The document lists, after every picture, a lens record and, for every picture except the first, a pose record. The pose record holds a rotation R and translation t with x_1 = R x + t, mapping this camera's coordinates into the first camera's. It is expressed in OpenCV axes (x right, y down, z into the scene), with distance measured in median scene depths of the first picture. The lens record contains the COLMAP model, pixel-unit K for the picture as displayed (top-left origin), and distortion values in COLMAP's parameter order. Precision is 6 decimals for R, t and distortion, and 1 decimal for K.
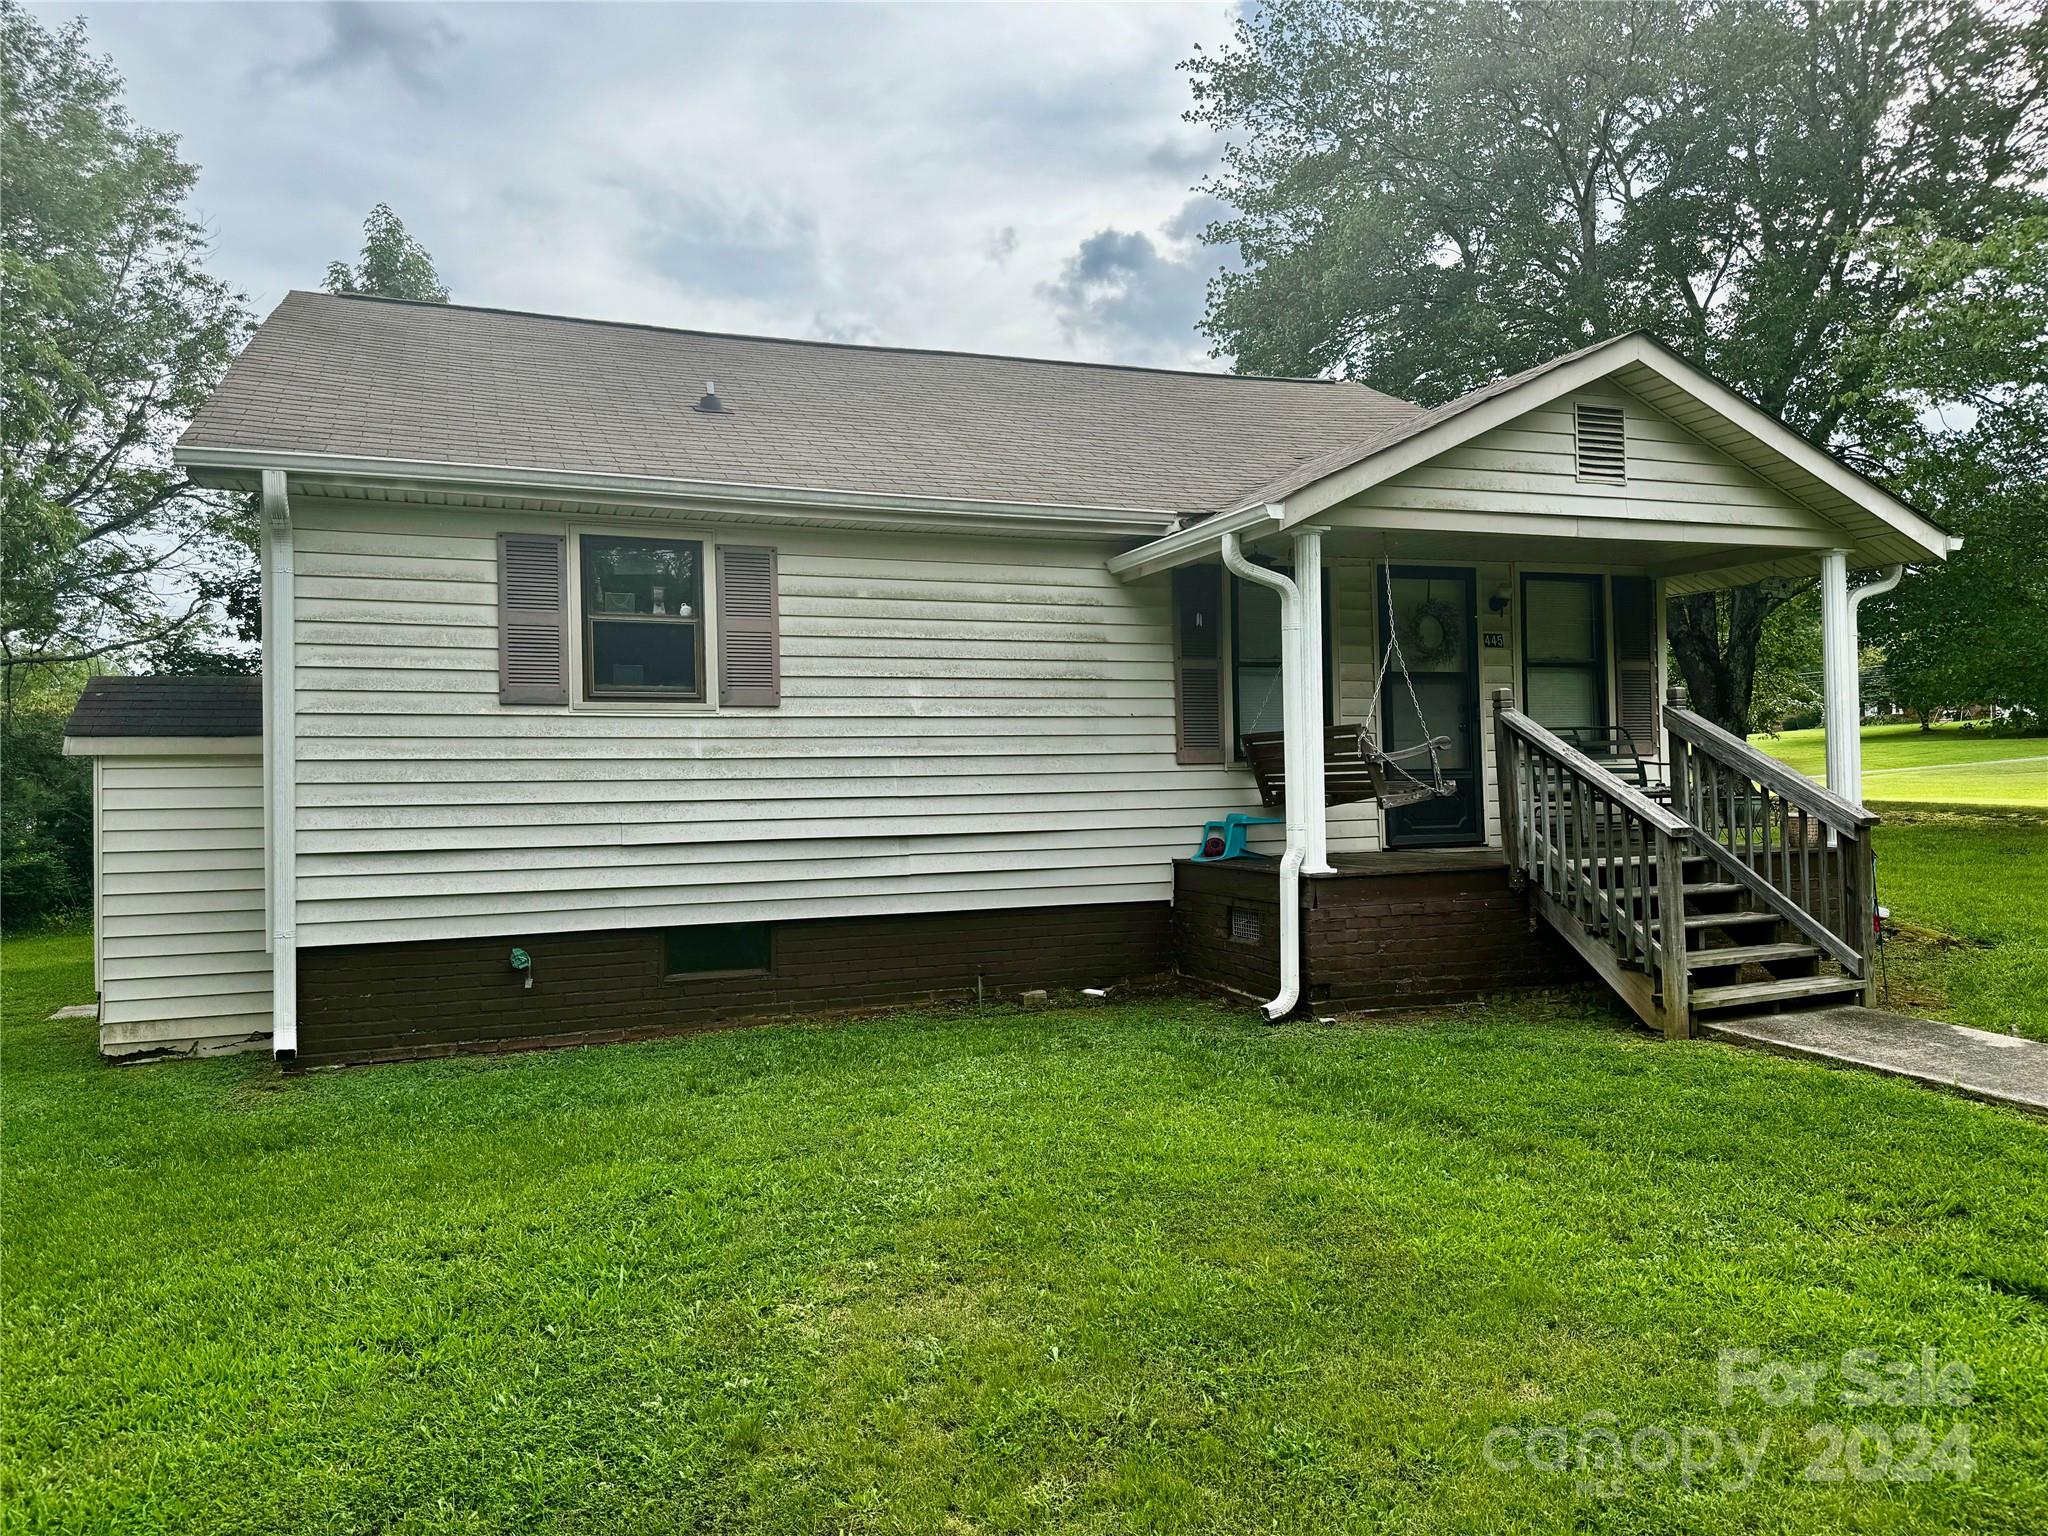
lens RADIAL K [[1429.6, 0, 946.4], [0, 1429.6, 783.3], [0, 0, 1]] dist [0.056694, -0.000017]
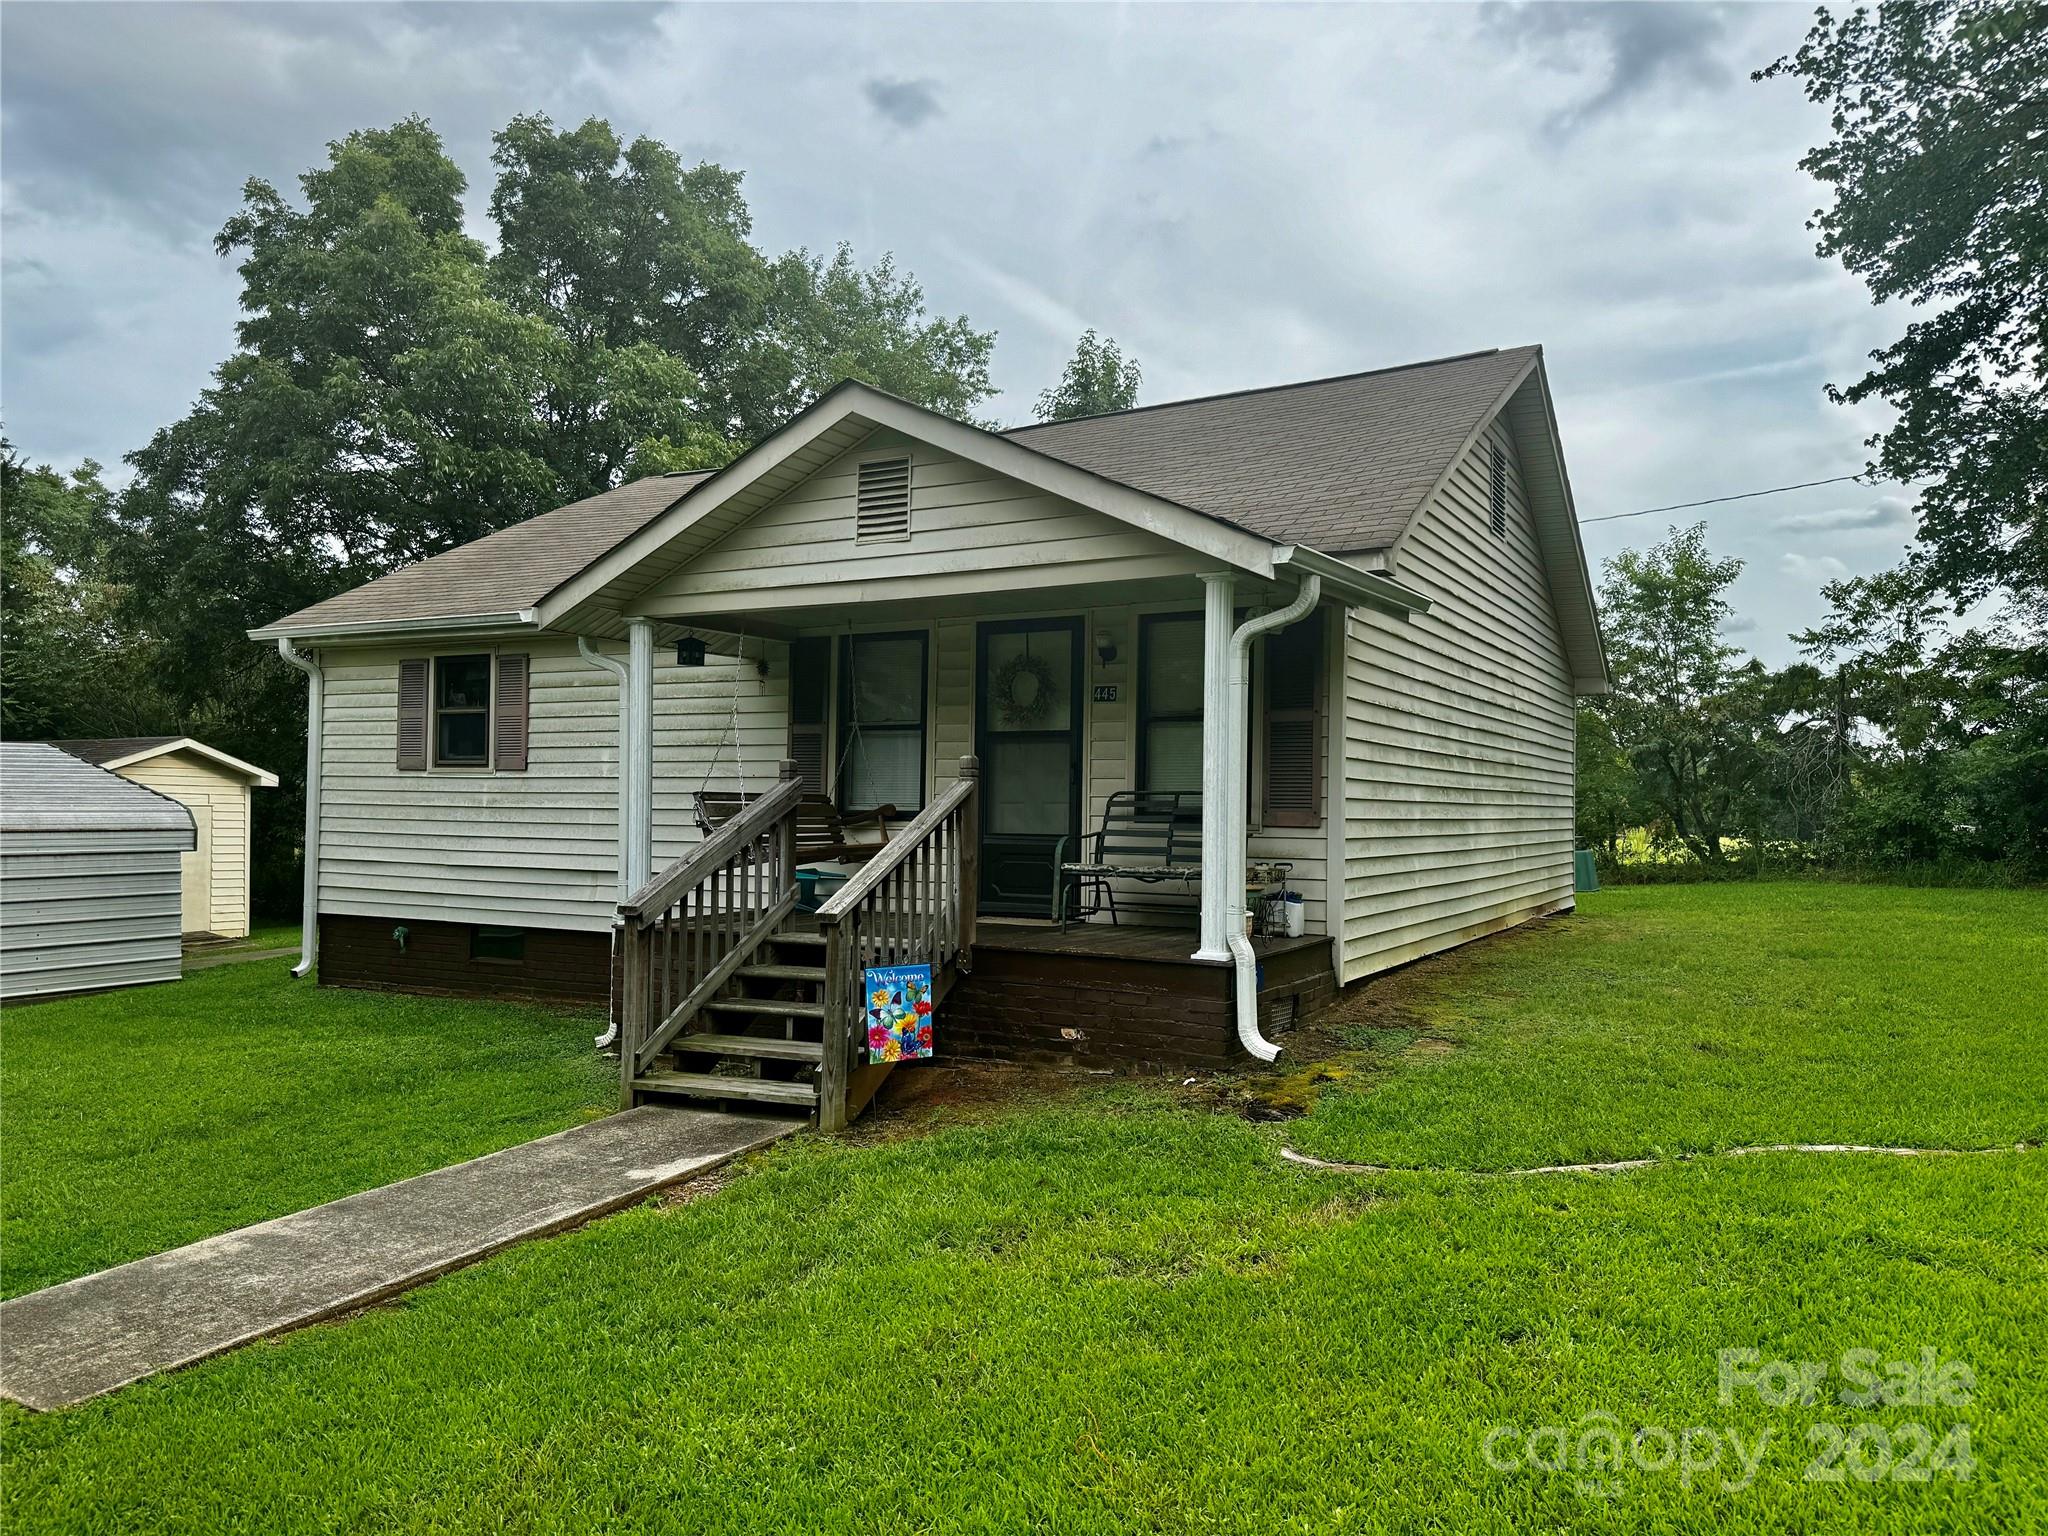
lens RADIAL K [[1429.6, 0, 1027.0], [0, 1429.6, 771.5], [0, 0, 1]] dist [0.056694, -0.000017]
pose [[0.647733, 0.008133, -0.761824, 1.238231], [-0.022126, 0.999722, -0.008140, -0.051474], [0.761546, 0.022129, 0.647733, 0.471593]]
